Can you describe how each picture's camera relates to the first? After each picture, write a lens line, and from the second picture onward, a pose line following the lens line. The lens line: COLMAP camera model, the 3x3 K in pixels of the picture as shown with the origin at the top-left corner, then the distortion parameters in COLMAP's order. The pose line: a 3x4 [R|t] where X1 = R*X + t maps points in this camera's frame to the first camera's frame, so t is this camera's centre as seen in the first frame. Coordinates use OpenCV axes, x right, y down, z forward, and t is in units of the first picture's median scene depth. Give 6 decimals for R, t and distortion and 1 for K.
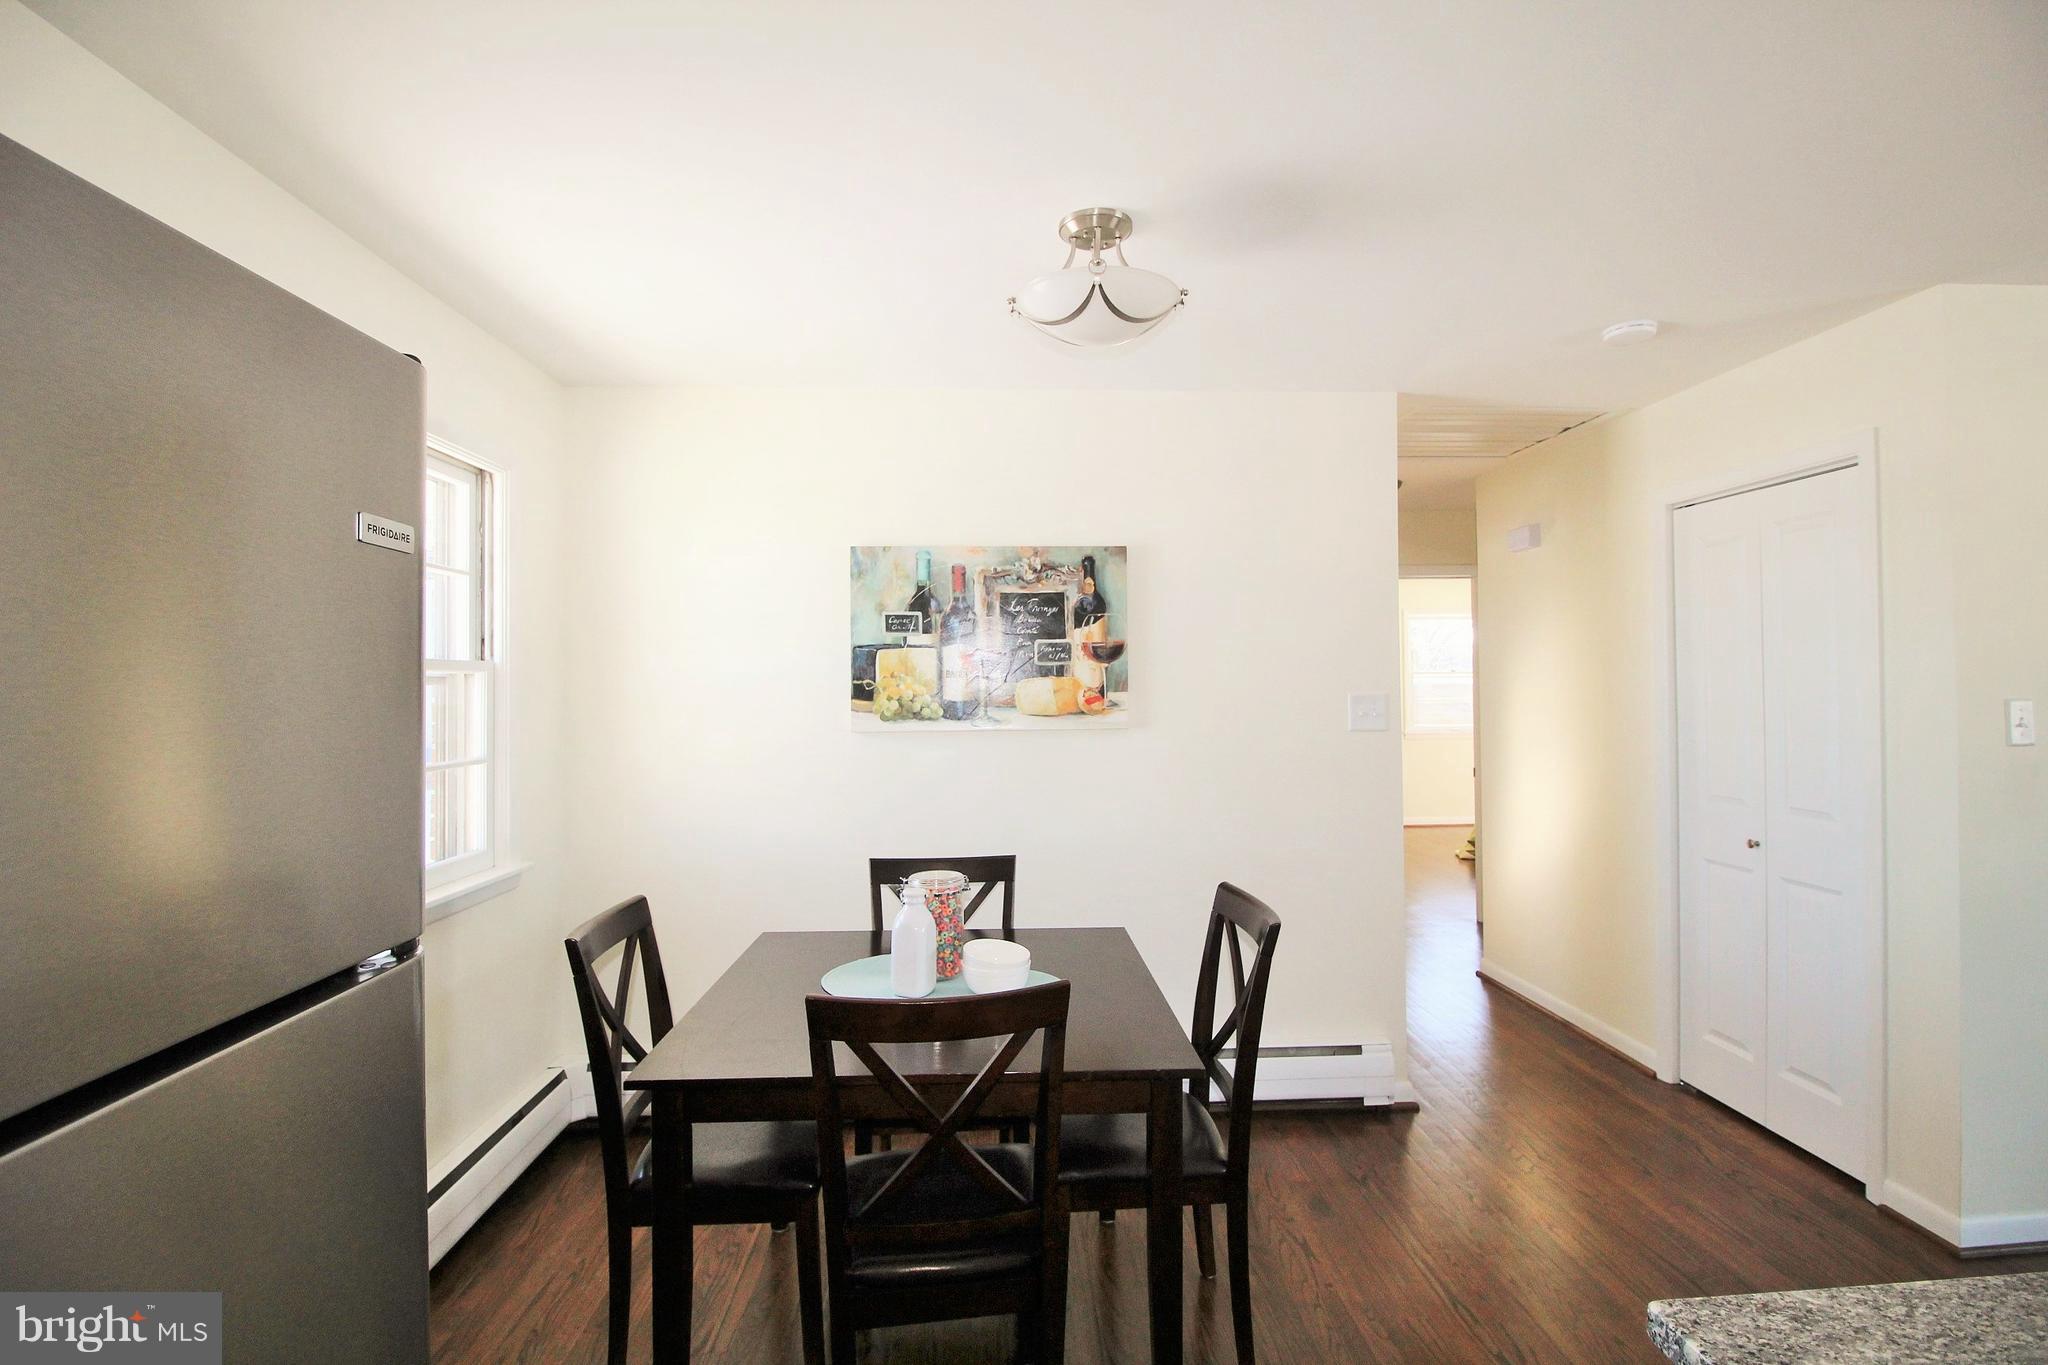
lens RADIAL K [[952.5, 0, 1027.5], [0, 952.5, 670.4], [0, 0, 1]] dist [0.000630, -0.013826]
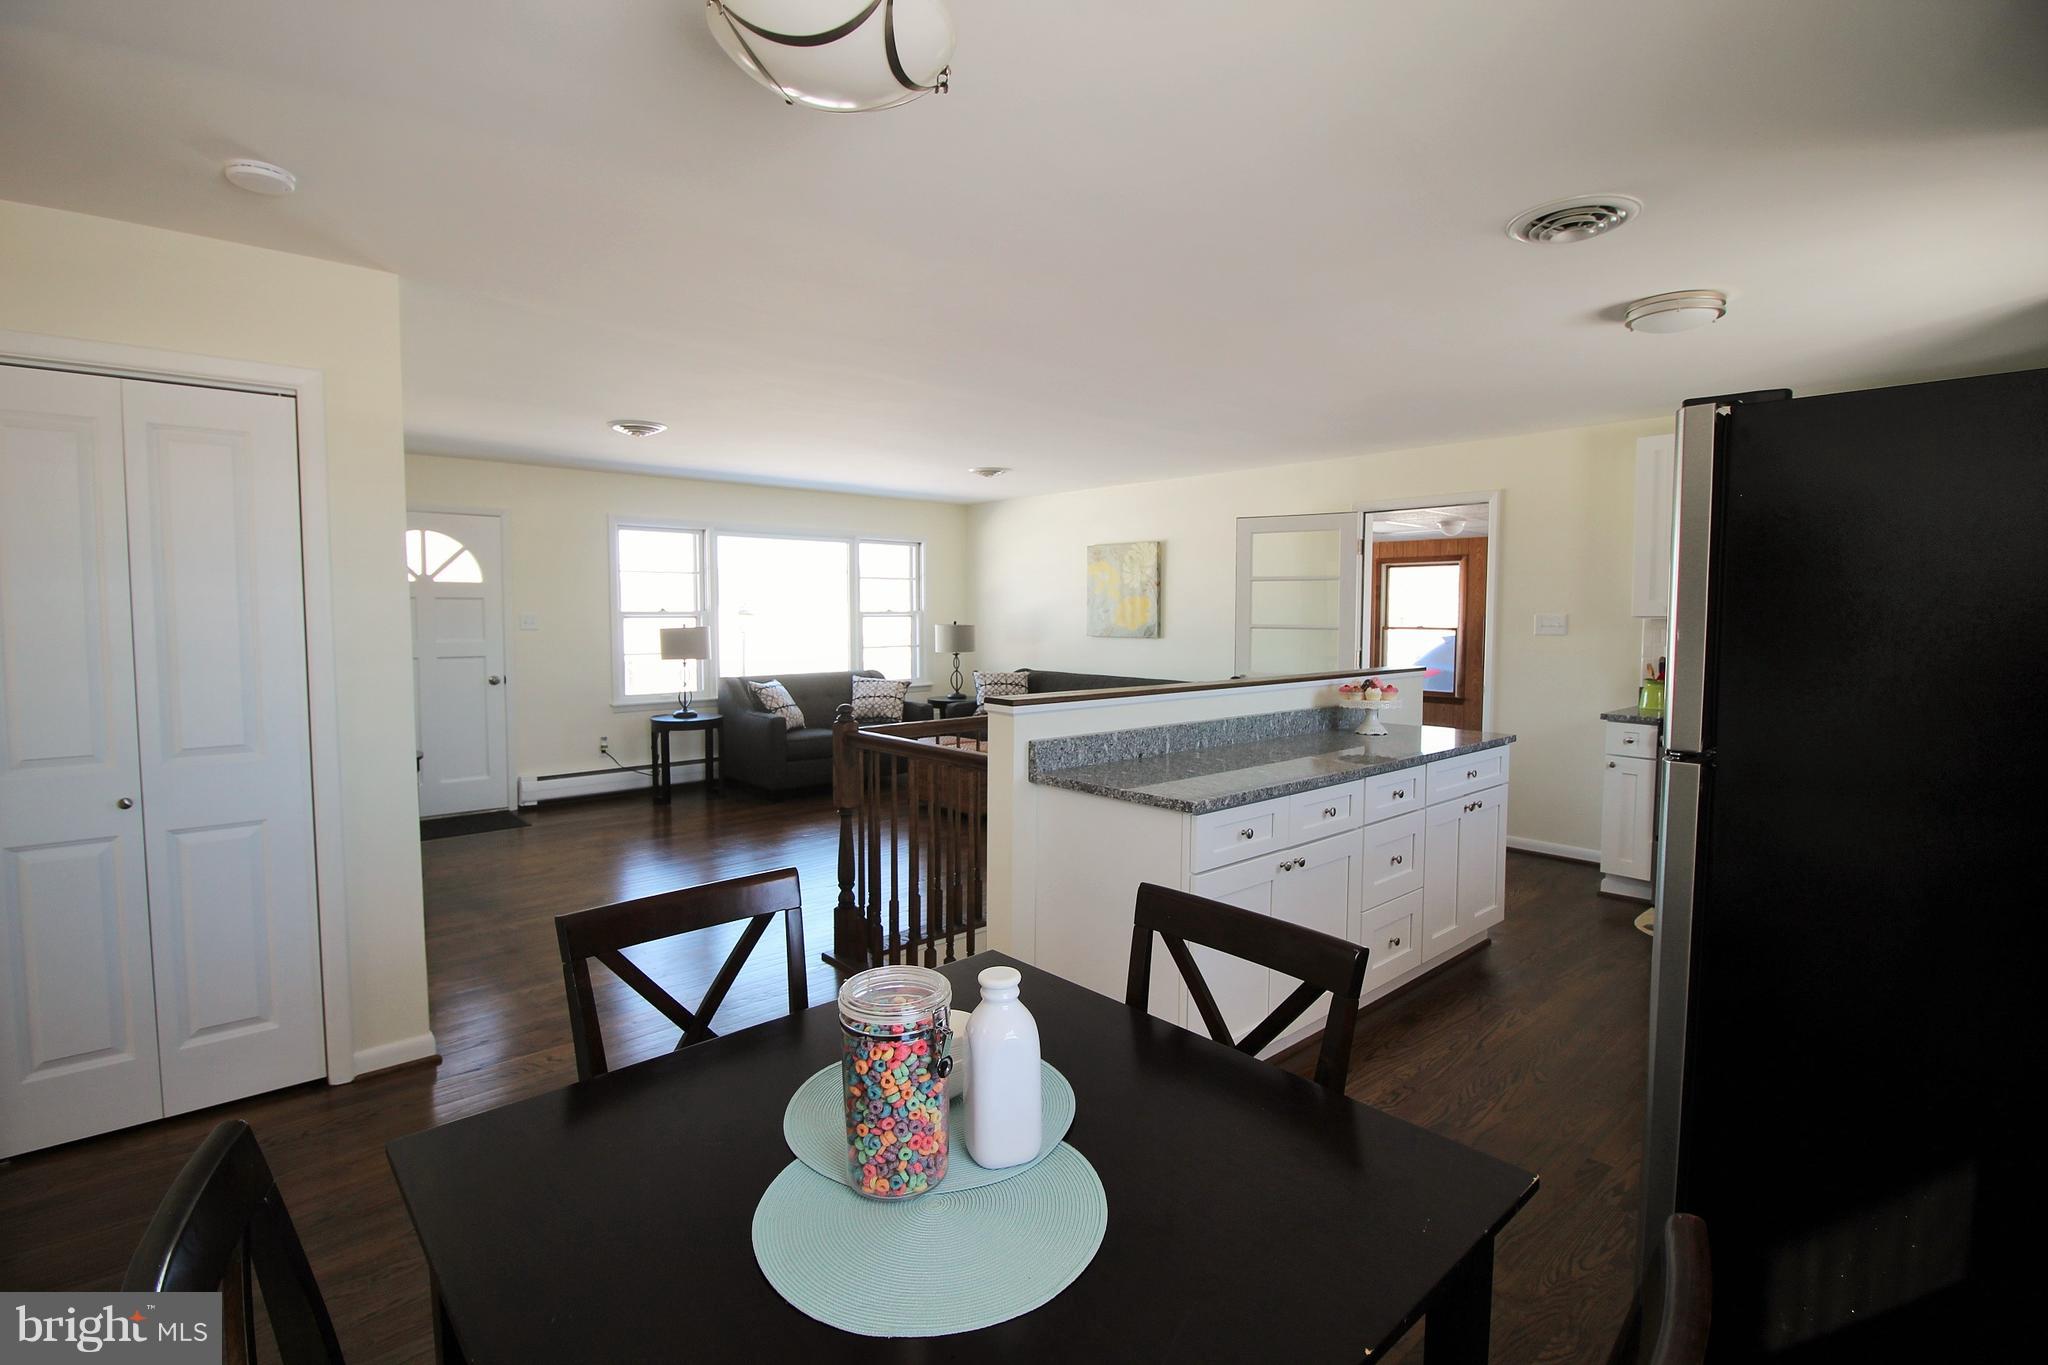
lens RADIAL K [[952.5, 0, 1027.5], [0, 952.5, 670.4], [0, 0, 1]] dist [0.000630, -0.013826]
pose [[-0.636979, -0.043942, 0.769628, -0.361790], [-0.006556, 0.998647, 0.051593, 0.017265], [-0.770853, 0.027818, -0.636405, 0.875869]]
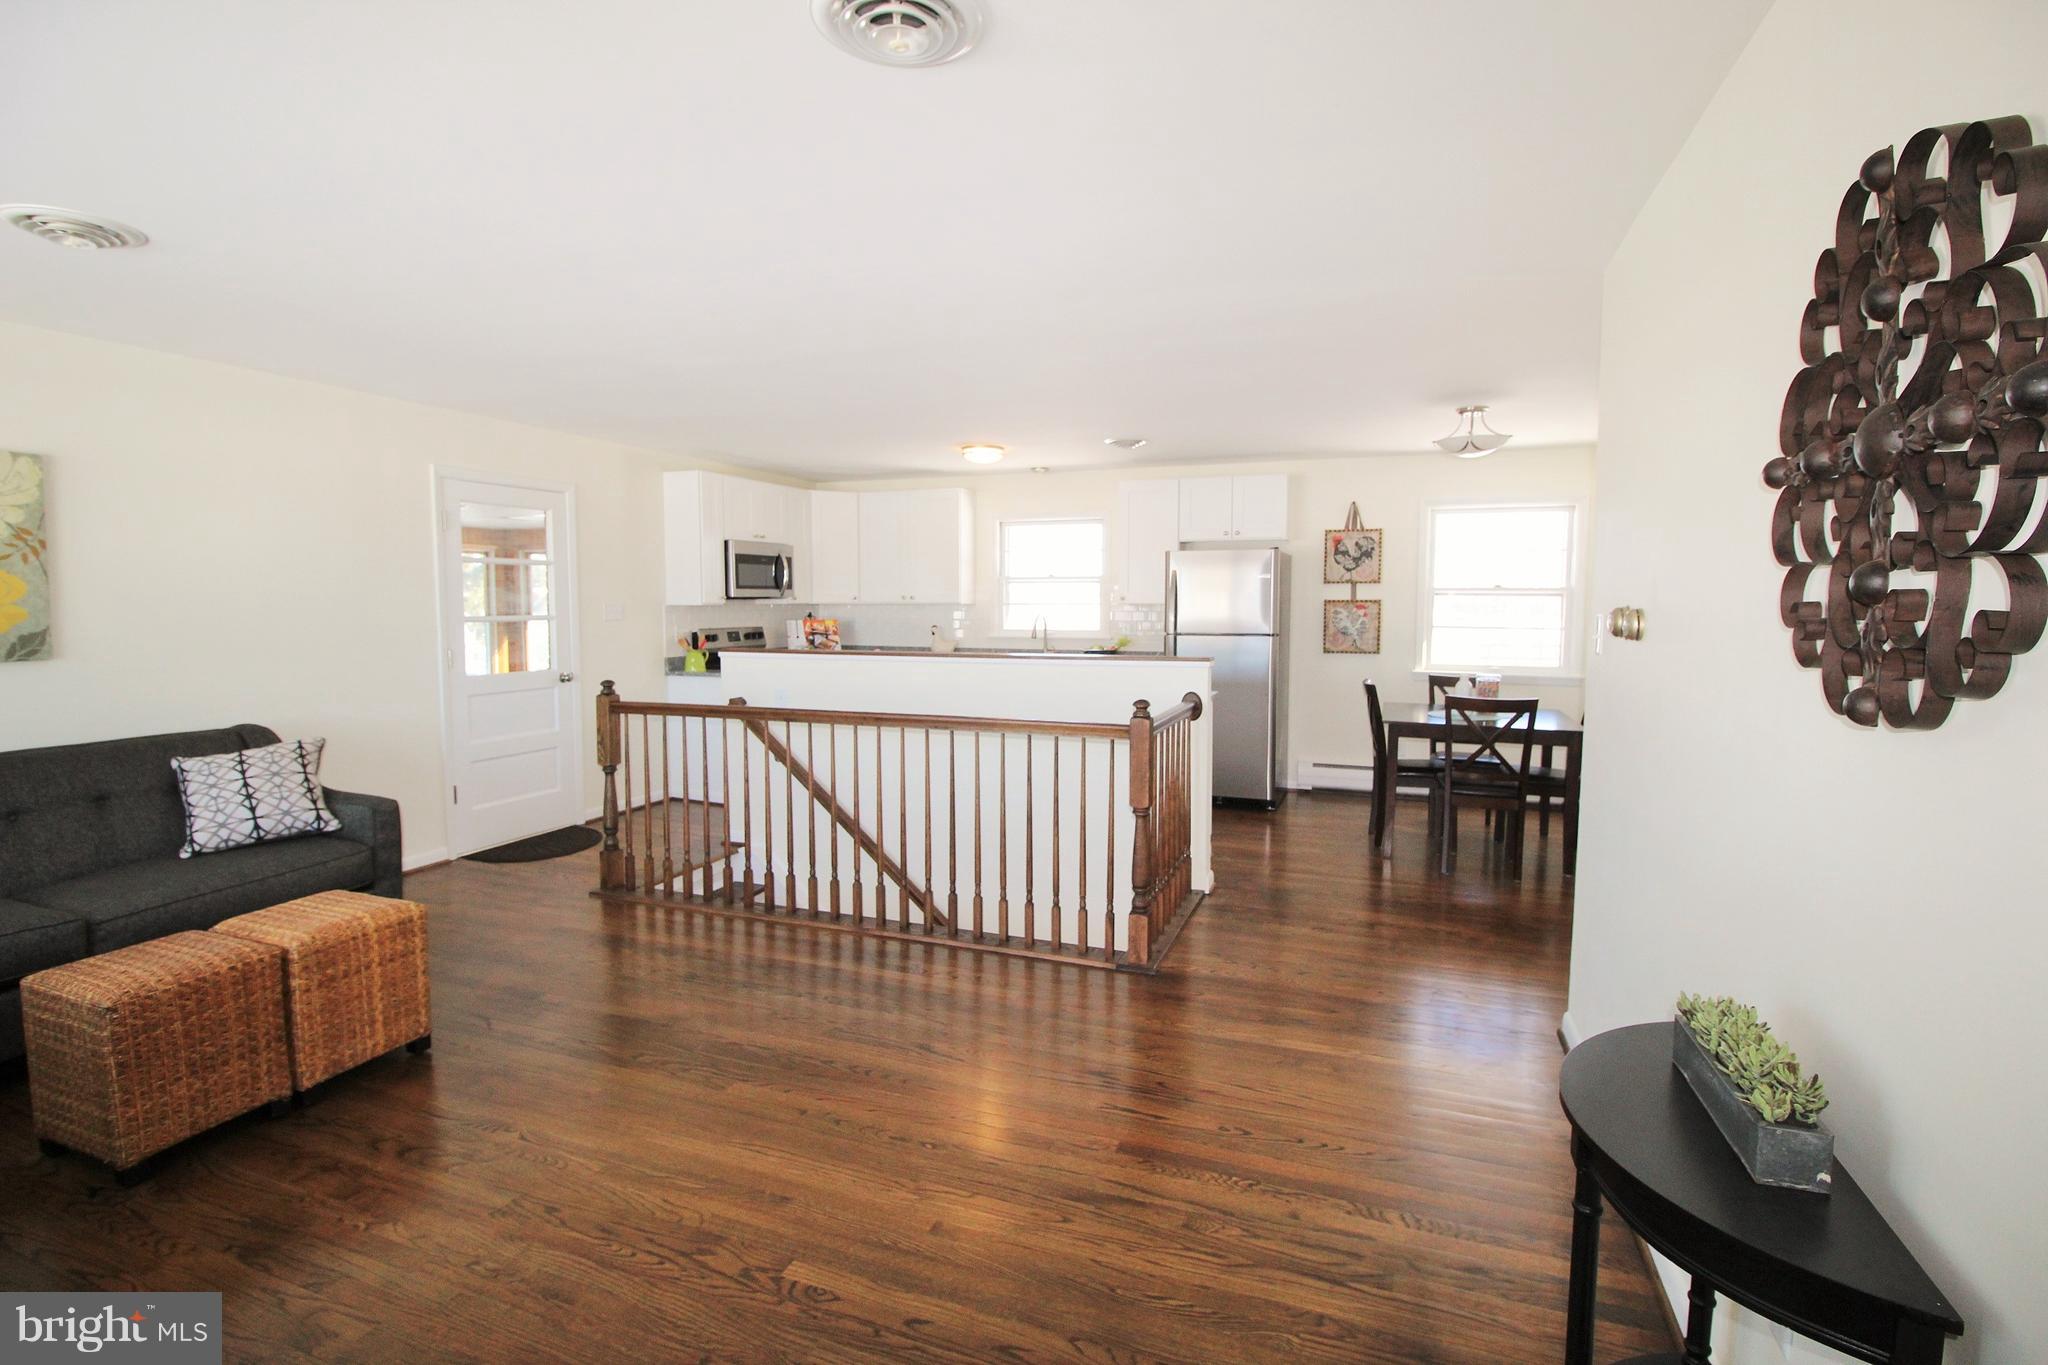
lens RADIAL K [[940.3, 0, 1024.0], [0, 940.3, 682.5], [0, 0, 1]] dist [0.000477, -0.013582]
pose [[-0.398703, 0.086524, -0.912989, 1.820546], [0.012751, 0.995966, 0.088819, 0.001899], [0.916992, 0.023770, -0.398198, 0.603193]]
